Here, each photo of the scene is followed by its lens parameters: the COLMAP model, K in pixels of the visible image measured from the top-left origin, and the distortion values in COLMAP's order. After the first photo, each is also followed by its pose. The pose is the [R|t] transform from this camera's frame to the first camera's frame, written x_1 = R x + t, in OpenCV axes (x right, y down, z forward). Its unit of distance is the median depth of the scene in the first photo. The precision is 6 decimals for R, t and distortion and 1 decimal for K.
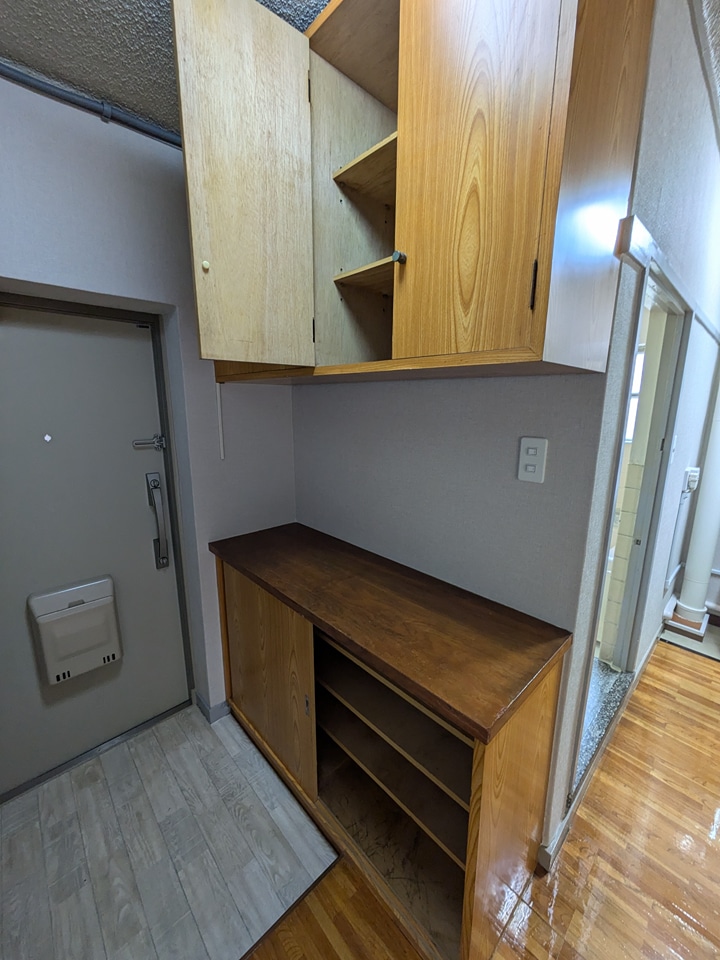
lens RADIAL K [[378.6, 0, 359.1], [0, 378.6, 480.9], [0, 0, 1]] dist [0.001821, -0.000311]
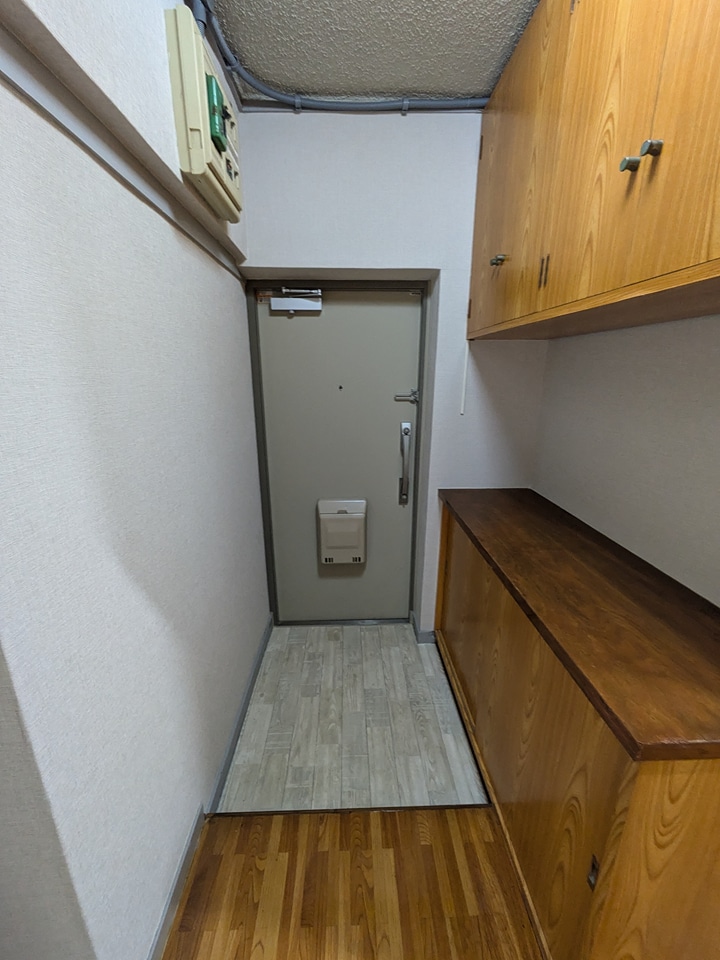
lens RADIAL K [[378.6, 0, 353.9], [0, 378.6, 480.4], [0, 0, 1]] dist [0.001821, -0.000311]
pose [[0.745967, 0.178990, -0.641479, 0.159661], [-0.129845, 0.983811, 0.123514, 0.043024], [0.653202, -0.008845, 0.757132, -0.005544]]
